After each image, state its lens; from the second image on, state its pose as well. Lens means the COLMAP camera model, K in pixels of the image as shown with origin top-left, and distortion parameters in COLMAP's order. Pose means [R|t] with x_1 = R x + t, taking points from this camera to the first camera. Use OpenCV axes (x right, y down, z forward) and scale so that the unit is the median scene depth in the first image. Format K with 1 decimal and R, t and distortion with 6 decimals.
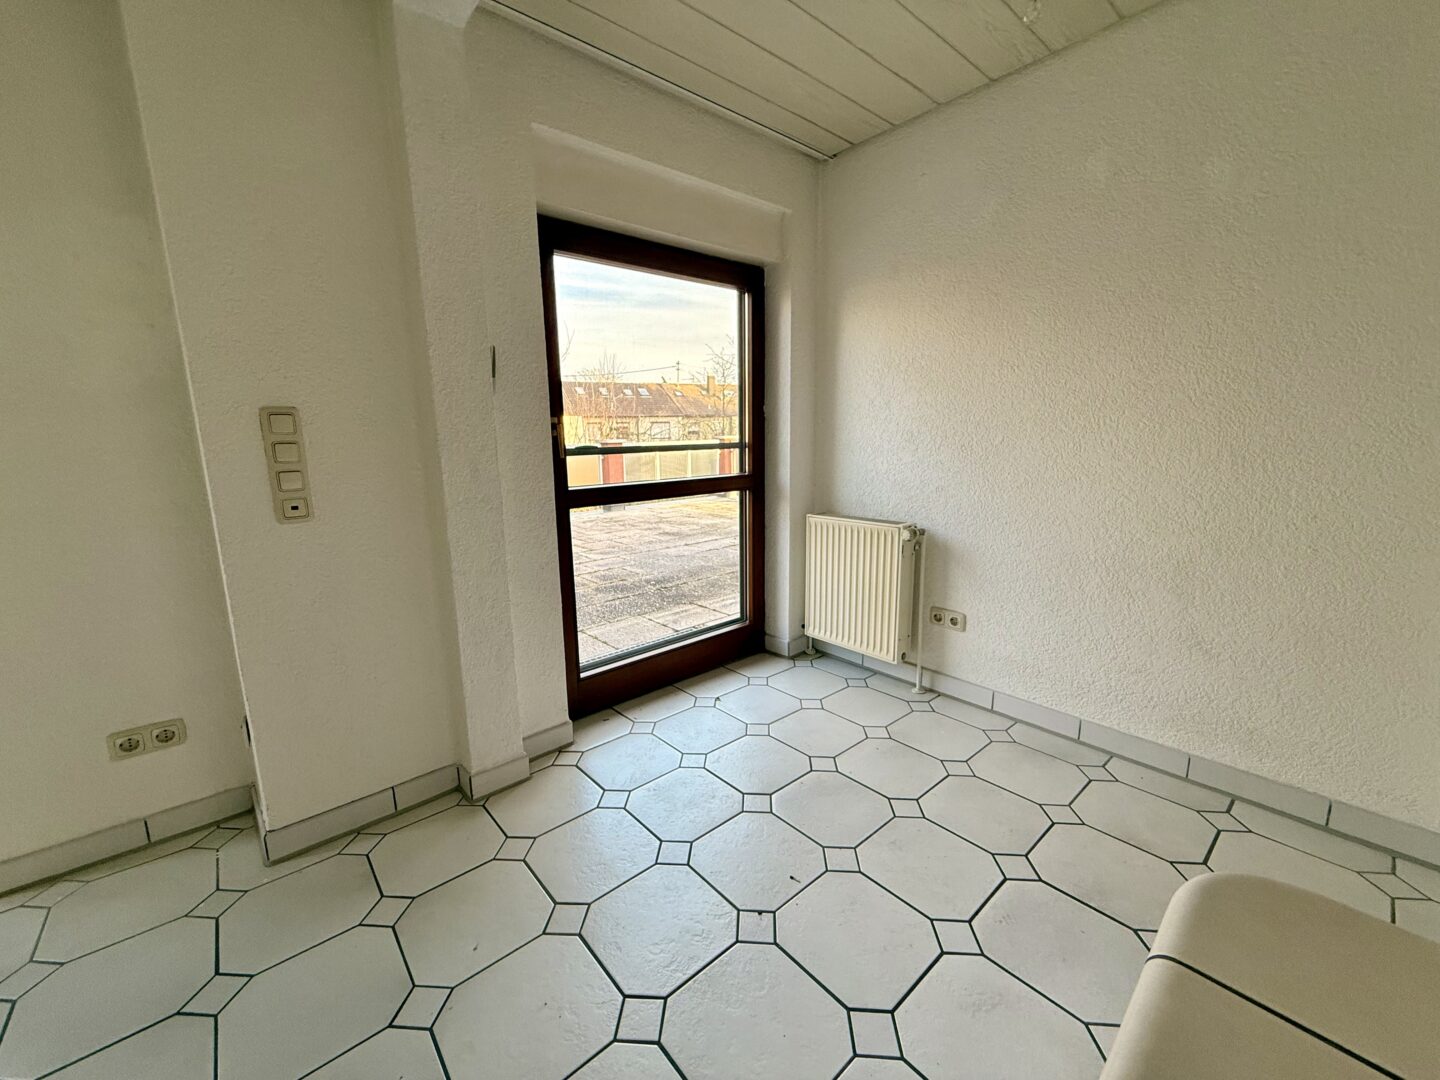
lens RADIAL K [[570.3, 0, 716.8], [0, 570.3, 536.0], [0, 0, 1]] dist [-0.000102, -0.000027]
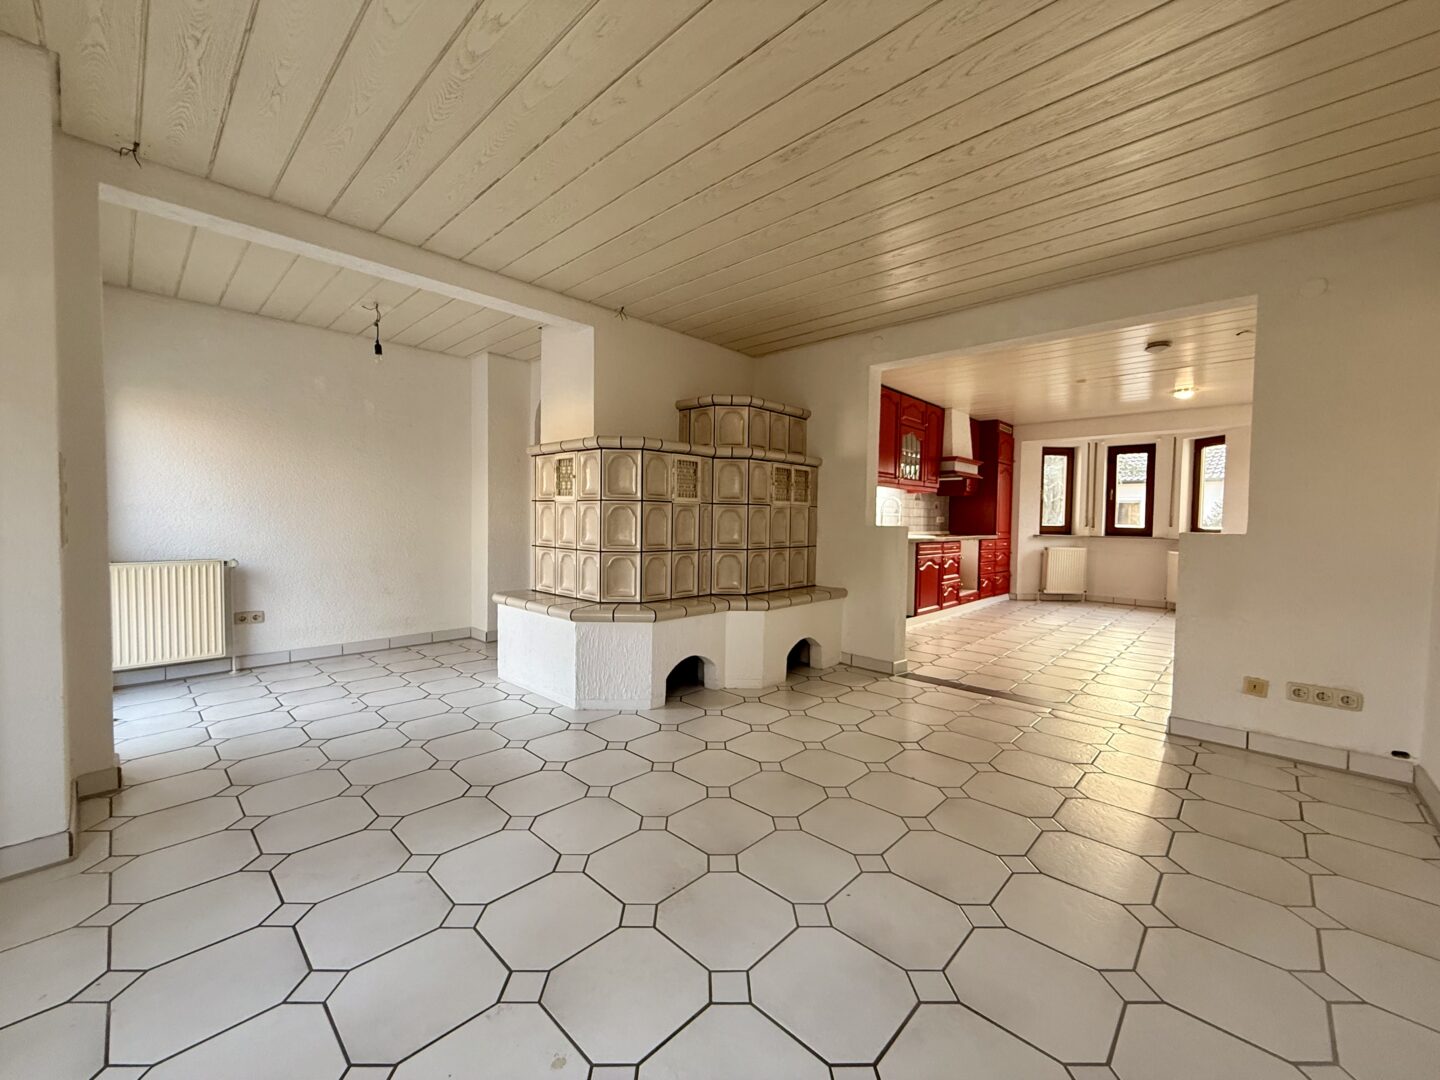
lens RADIAL K [[570.3, 0, 716.1], [0, 570.3, 539.3], [0, 0, 1]] dist [-0.000102, -0.000027]
pose [[-0.101195, -0.022364, 0.994615, -1.286930], [0.167714, 0.985055, 0.039213, 0.089170], [-0.980628, 0.170779, -0.095932, -0.133656]]
